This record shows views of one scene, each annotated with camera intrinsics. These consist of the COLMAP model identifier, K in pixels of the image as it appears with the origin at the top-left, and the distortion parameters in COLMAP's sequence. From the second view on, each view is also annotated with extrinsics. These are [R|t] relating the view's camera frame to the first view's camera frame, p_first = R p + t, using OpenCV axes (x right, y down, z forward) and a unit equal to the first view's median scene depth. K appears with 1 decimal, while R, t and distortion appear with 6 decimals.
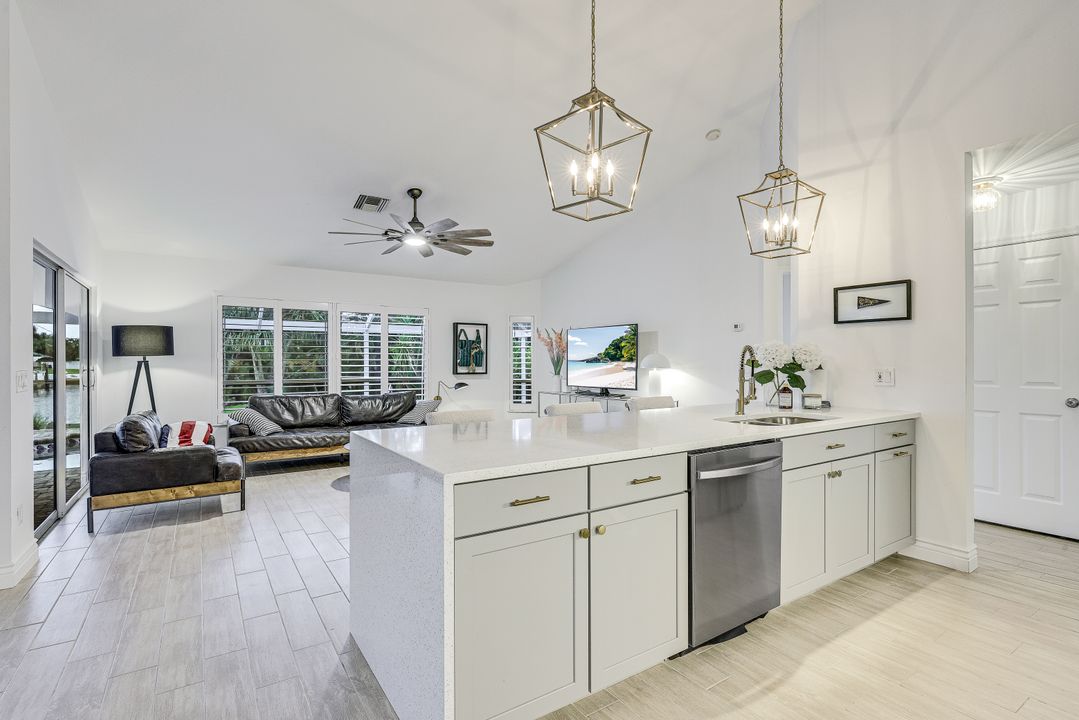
lens RADIAL K [[516.2, 0, 539.5], [0, 516.2, 360.0], [0, 0, 1]] dist [-0.001665, 0.000076]
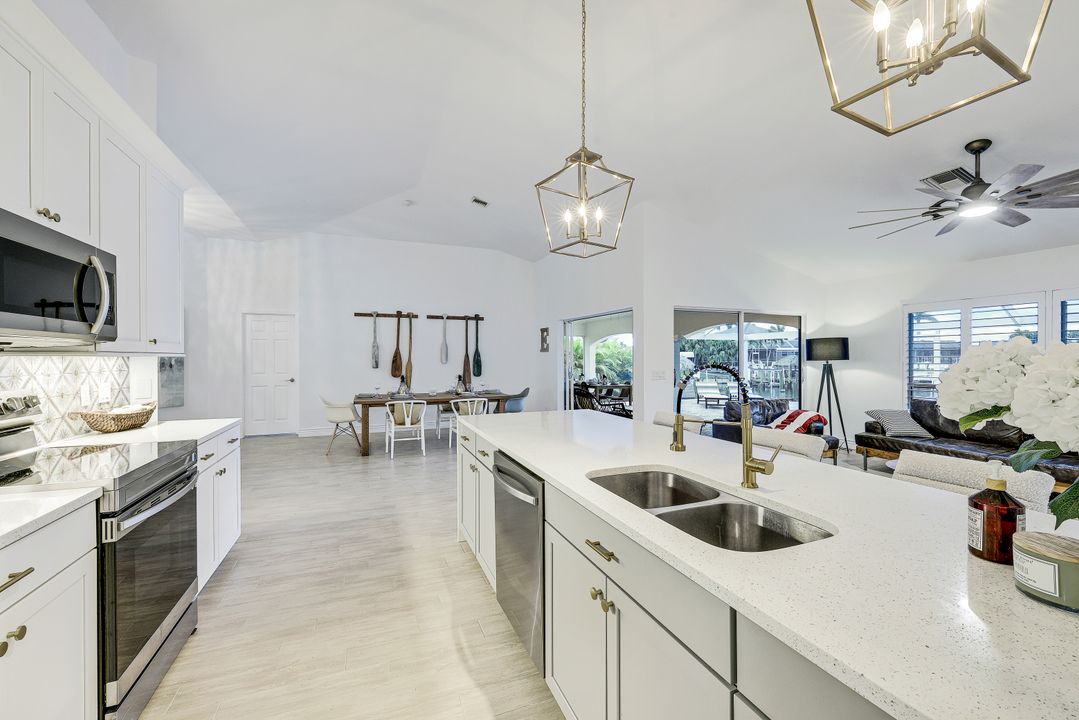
lens RADIAL K [[438.9, 0, 539.5], [0, 438.9, 360.0], [0, 0, 1]] dist [-0.000411, 0.000006]
pose [[-0.206153, 0.006379, -0.978499, 0.476297], [0.003937, 0.999976, 0.005689, -0.017486], [0.978512, -0.002680, -0.206173, 0.469968]]
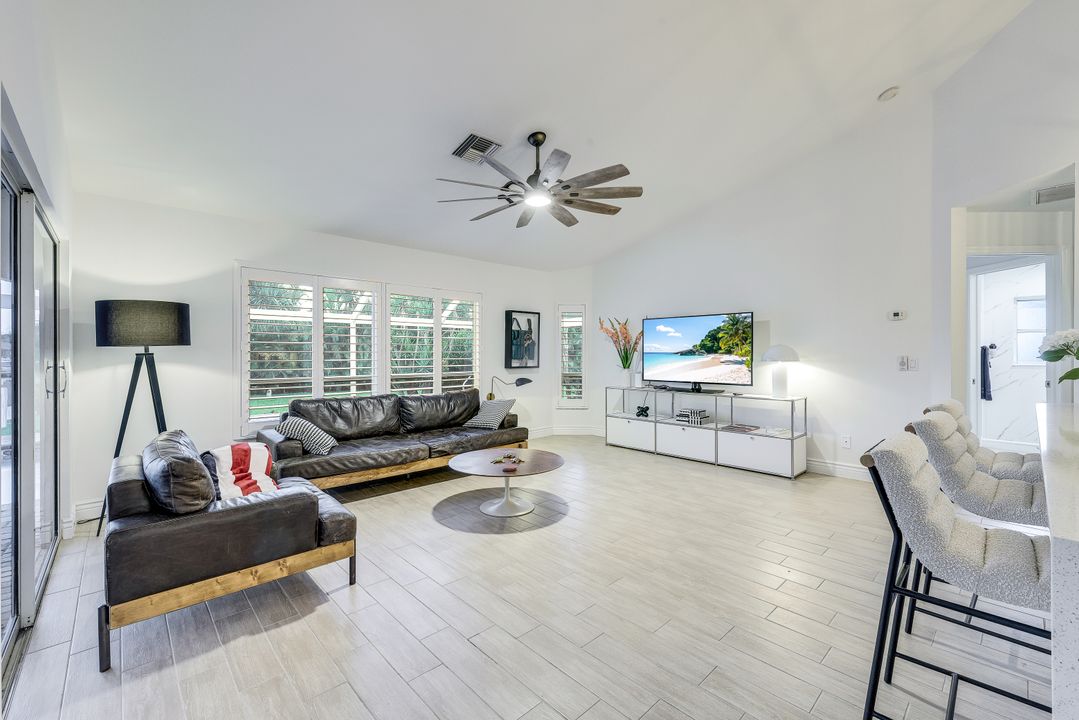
lens RADIAL K [[452.7, 0, 537.6], [0, 452.7, 352.8], [0, 0, 1]] dist [0.001322, 0.000000]
pose [[0.986758, 0.000329, 0.162201, -0.326443], [-0.000406, 1.000000, 0.000441, 0.000627], [-0.162201, -0.000501, 0.986758, 0.298441]]
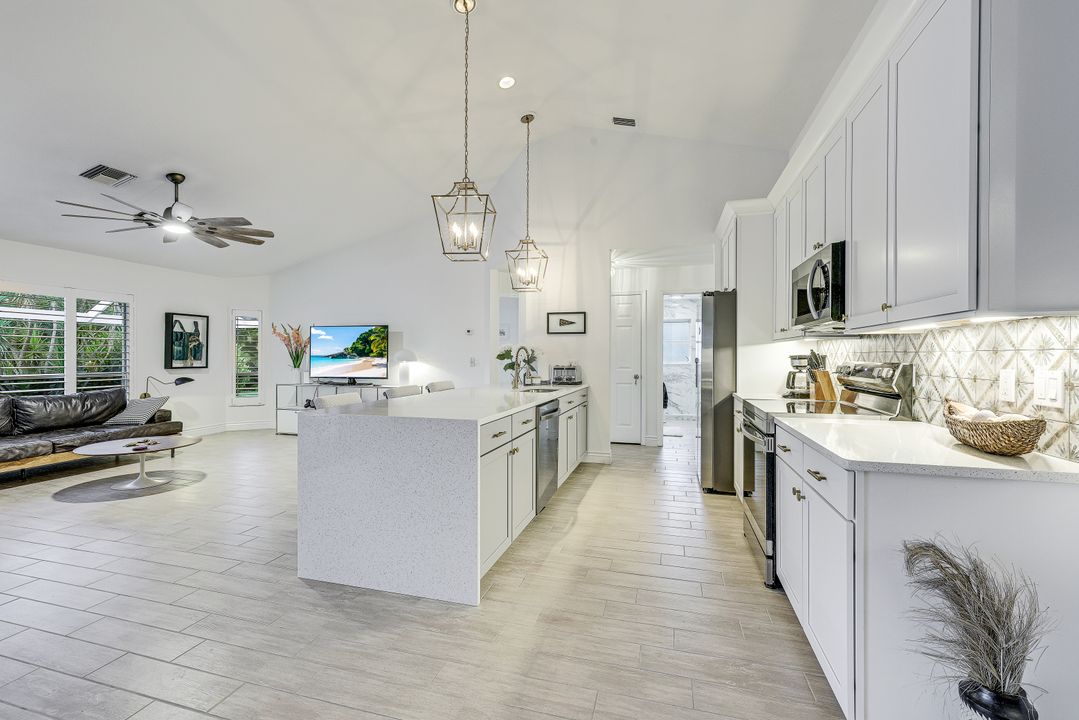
lens RADIAL K [[457.3, 0, 543.8], [0, 457.3, 357.2], [0, 0, 1]] dist [0.000838, 0.000074]
pose [[0.756553, 0.002172, 0.653929, -0.259271], [-0.005813, 0.999977, 0.003404, 0.000565], [-0.653906, -0.006377, 0.756549, -0.078455]]
